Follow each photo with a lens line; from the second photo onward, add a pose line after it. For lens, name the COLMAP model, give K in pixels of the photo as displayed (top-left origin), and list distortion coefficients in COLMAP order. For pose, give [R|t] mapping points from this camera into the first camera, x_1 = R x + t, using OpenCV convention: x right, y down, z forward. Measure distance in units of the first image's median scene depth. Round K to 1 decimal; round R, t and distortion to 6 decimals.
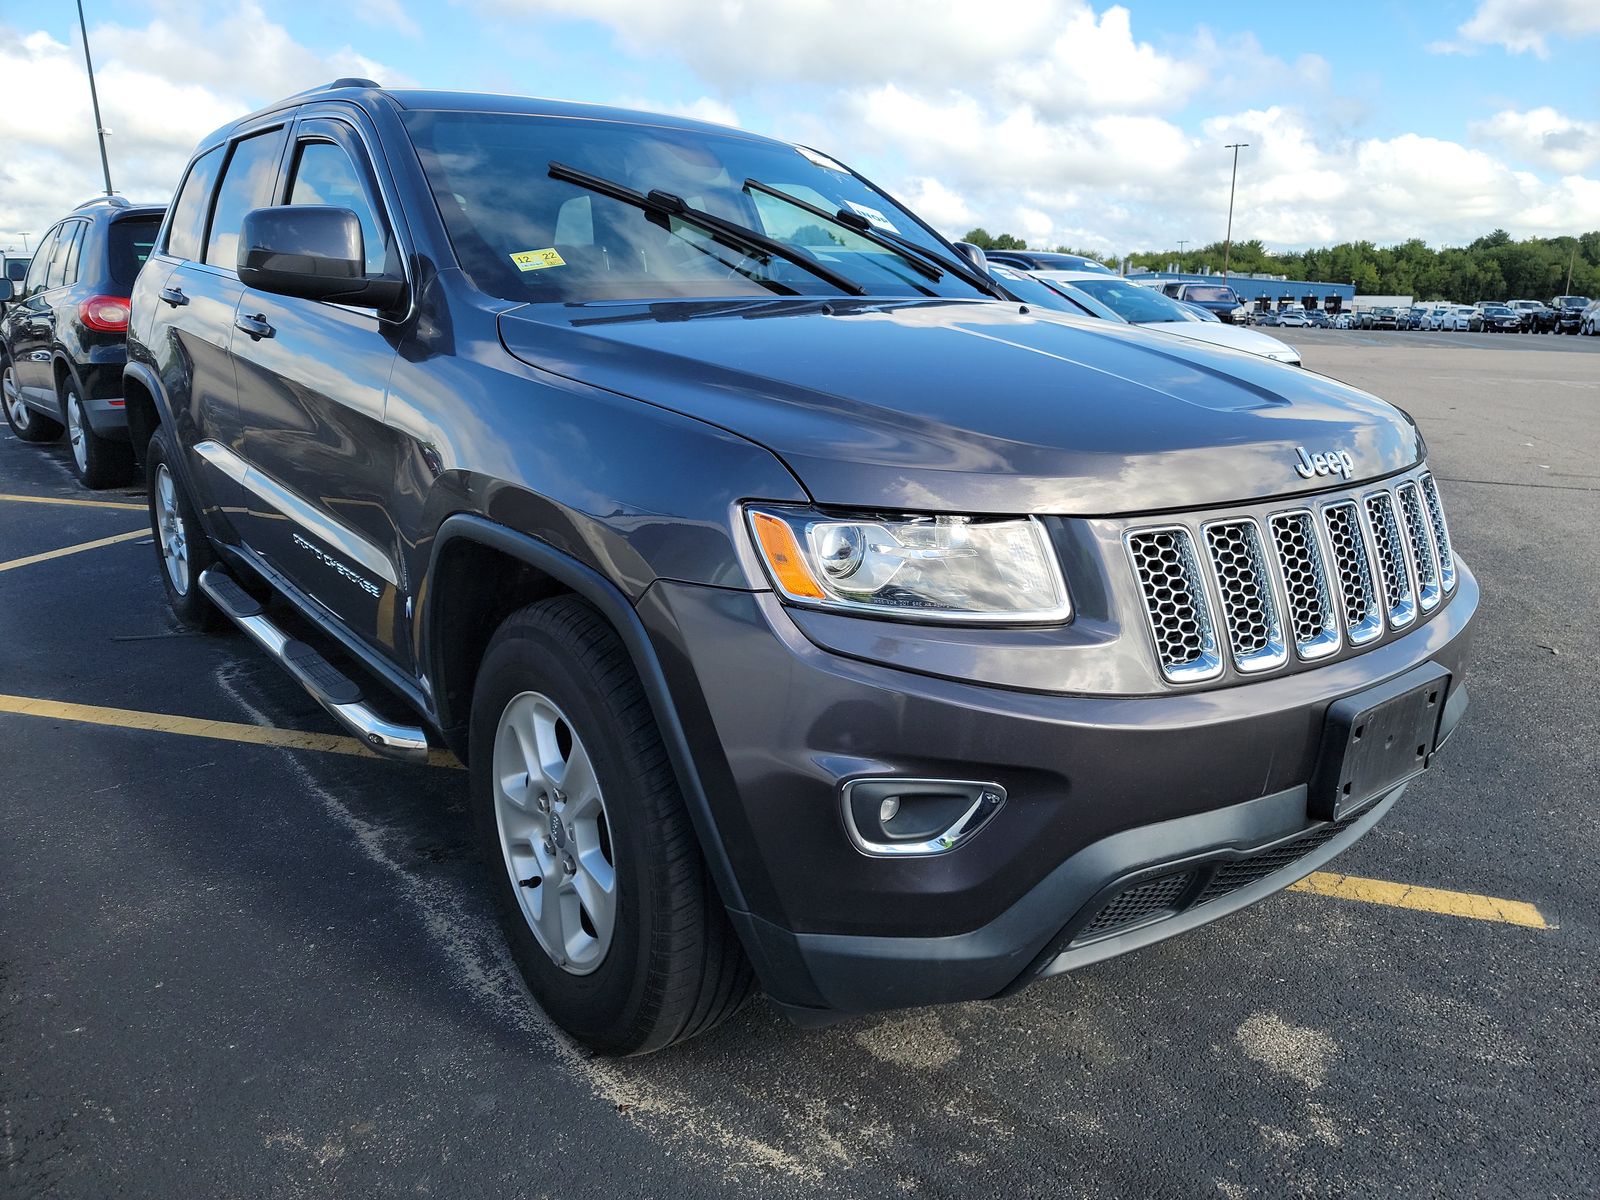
lens RADIAL K [[1148.1, 0, 801.4], [0, 1148.1, 592.8], [0, 0, 1]] dist [0.009202, 0.002286]
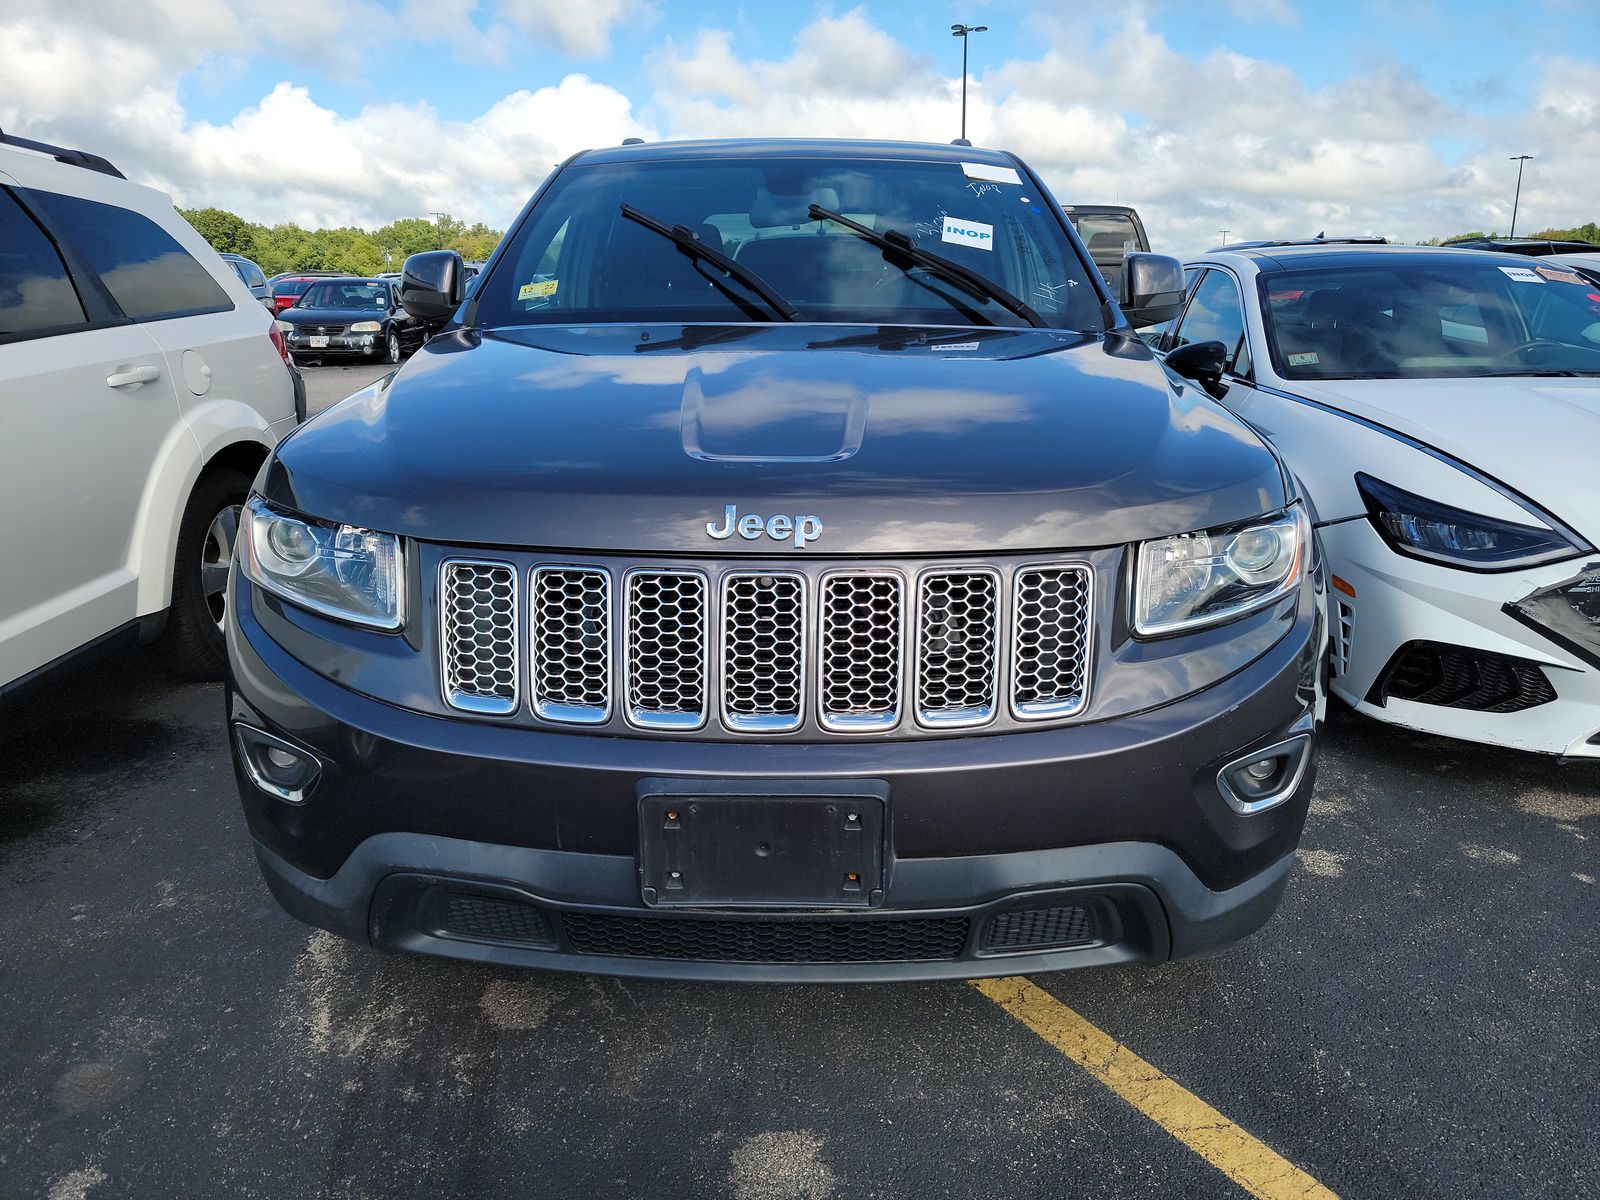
lens RADIAL K [[1148.1, 0, 801.4], [0, 1148.1, 592.8], [0, 0, 1]] dist [0.009202, 0.002286]
pose [[0.745602, 0.141545, -0.651186, 1.042425], [-0.138227, 0.988779, 0.056656, -0.104330], [0.651898, 0.047769, 0.756800, 0.357986]]
